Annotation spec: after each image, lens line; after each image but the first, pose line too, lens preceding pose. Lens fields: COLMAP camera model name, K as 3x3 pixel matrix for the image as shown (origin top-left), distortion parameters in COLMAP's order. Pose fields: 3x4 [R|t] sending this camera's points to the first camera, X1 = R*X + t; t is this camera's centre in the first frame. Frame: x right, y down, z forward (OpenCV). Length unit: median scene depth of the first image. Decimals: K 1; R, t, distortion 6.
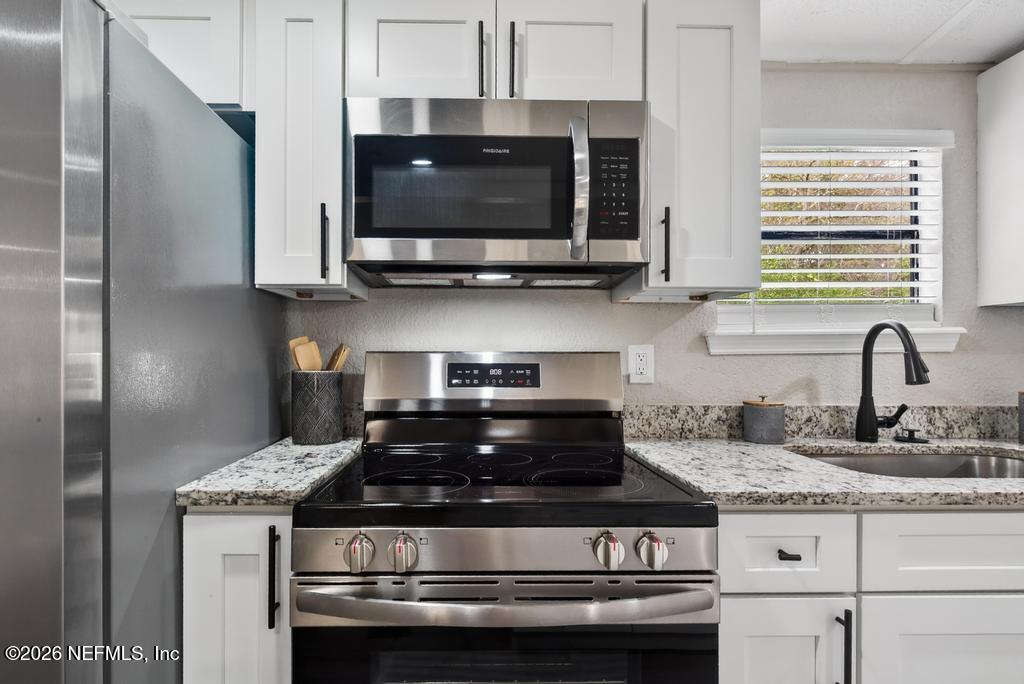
lens RADIAL K [[504.1, 0, 490.1], [0, 504.1, 351.6], [0, 0, 1]] dist [0.002706, 0.000271]
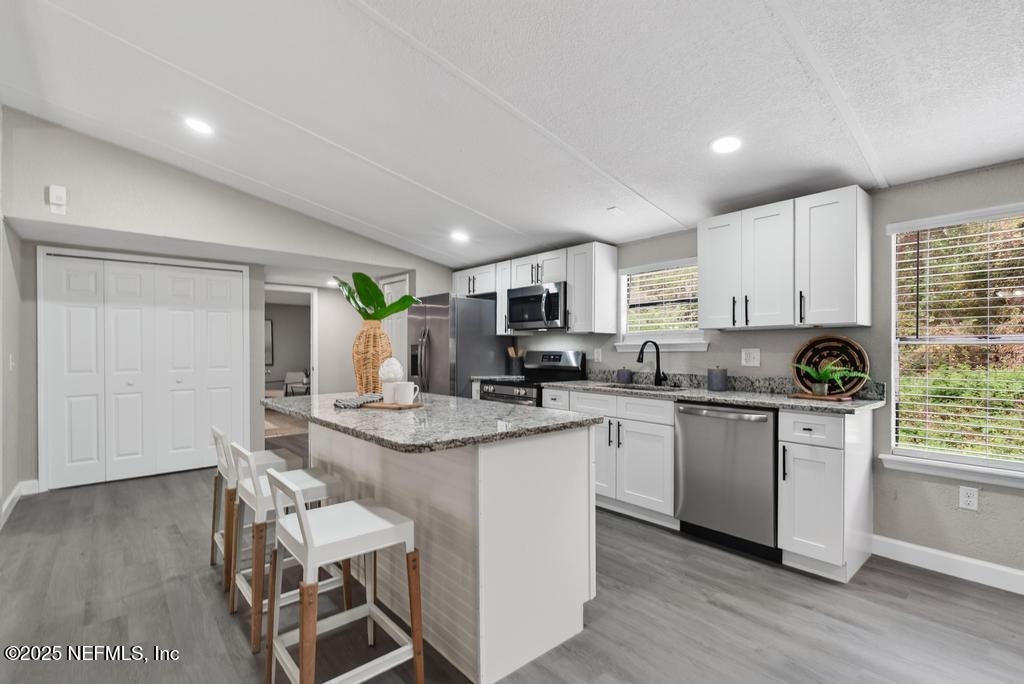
lens RADIAL K [[478.3, 0, 509.3], [0, 478.3, 352.0], [0, 0, 1]] dist [0.001275, 0.000000]
pose [[0.625753, 0.001836, -0.780019, 2.175166], [0.001276, 0.999993, 0.003377, -0.004451], [0.780020, -0.003109, 0.625747, -1.125786]]
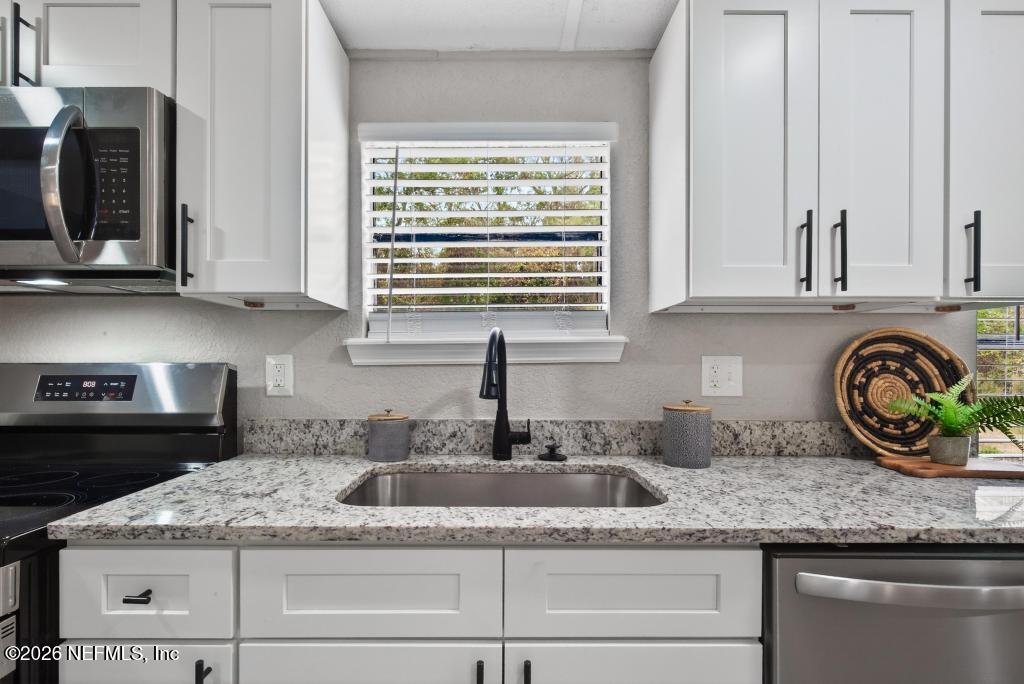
lens RADIAL K [[482.4, 0, 514.0], [0, 482.4, 365.4], [0, 0, 1]] dist [-0.002082, -0.000106]
pose [[0.999752, -0.000510, -0.022269, 0.785448], [0.000828, 0.999898, 0.014249, -0.006654], [0.022260, -0.014264, 0.999650, 0.113562]]
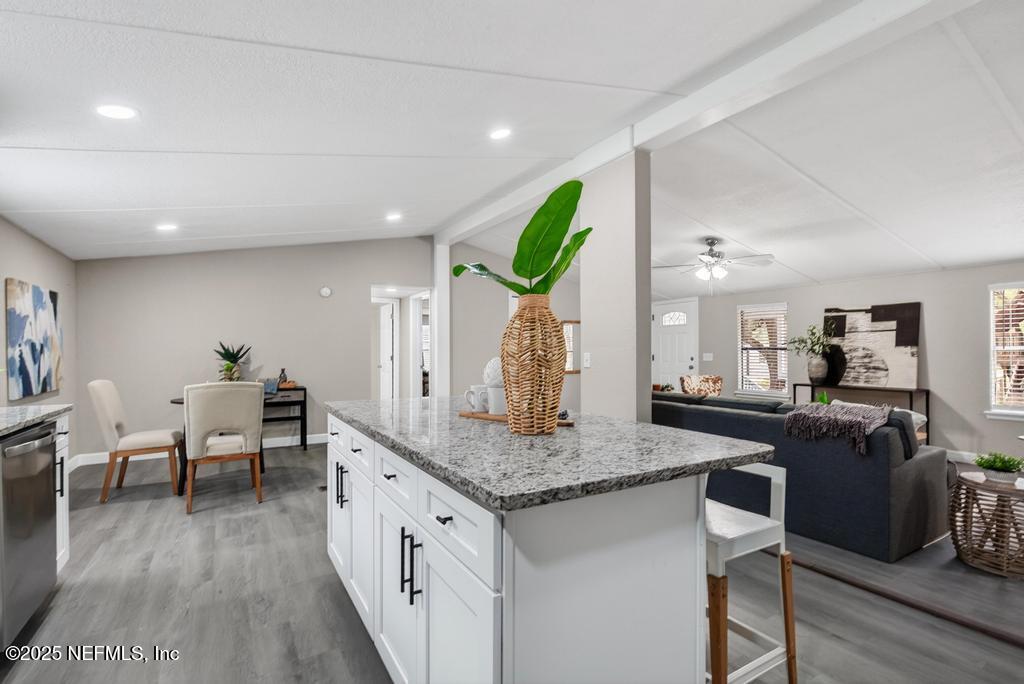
lens RADIAL K [[478.3, 0, 509.3], [0, 478.3, 352.0], [0, 0, 1]] dist [0.001275, 0.000000]
pose [[-0.487809, -0.000908, 0.872950, -0.463433], [0.003459, 0.999990, 0.002973, 0.004923], [-0.872944, 0.004469, -0.487800, 0.166674]]
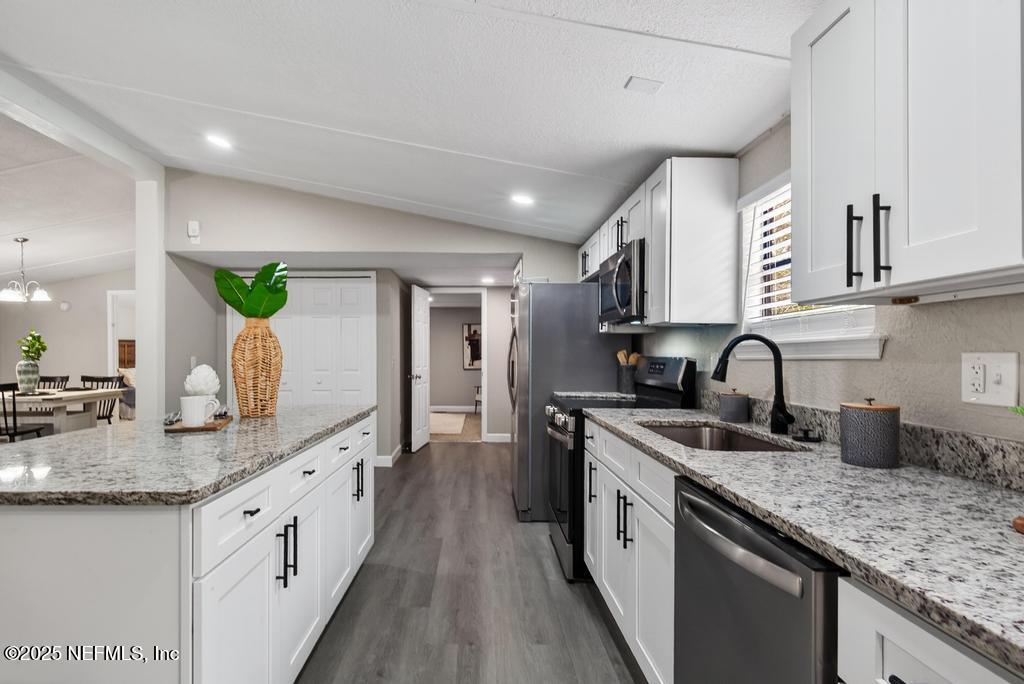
lens RADIAL K [[505.7, 0, 468.5], [0, 505.7, 357.8], [0, 0, 1]] dist [0.001887, 0.000370]
pose [[-0.043454, 0.007159, -0.999030, 1.972924], [-0.000958, 0.999974, 0.007207, -0.008073], [0.999055, 0.001271, -0.043446, 0.319484]]
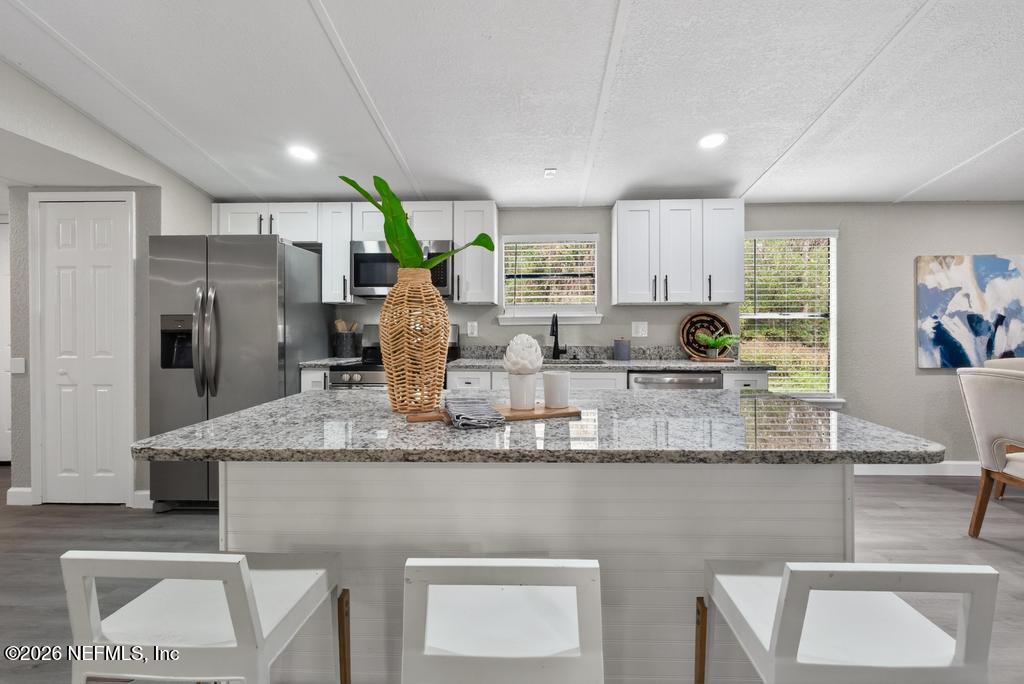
lens RADIAL K [[475.0, 0, 533.5], [0, 475.0, 328.9], [0, 0, 1]] dist [0.000547, 0.000325]
pose [[0.997993, -0.002928, -0.063255, 0.780941], [0.003533, 0.999949, 0.009453, 0.001116], [0.063224, -0.009658, 0.997953, -1.407562]]
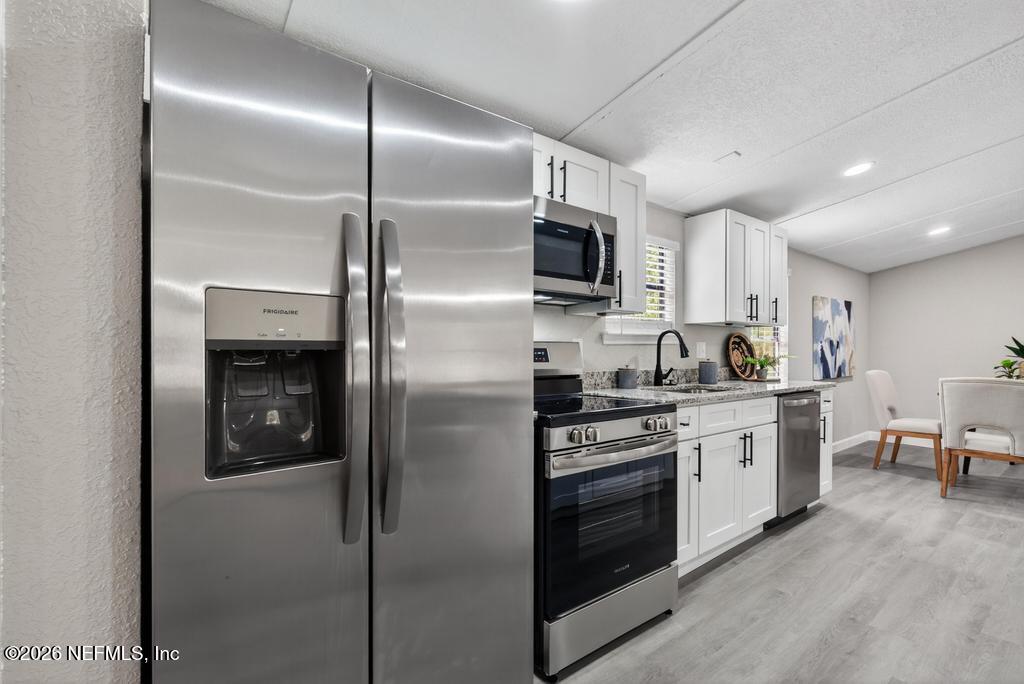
lens RADIAL K [[464.5, 0, 512.1], [0, 464.5, 351.1], [0, 0, 1]] dist [0.000147, -0.000011]
pose [[0.804779, -0.000077, 0.593575, -0.903178], [-0.003322, 0.999984, 0.004635, 0.024342], [-0.593565, -0.005702, 0.804766, -0.202749]]
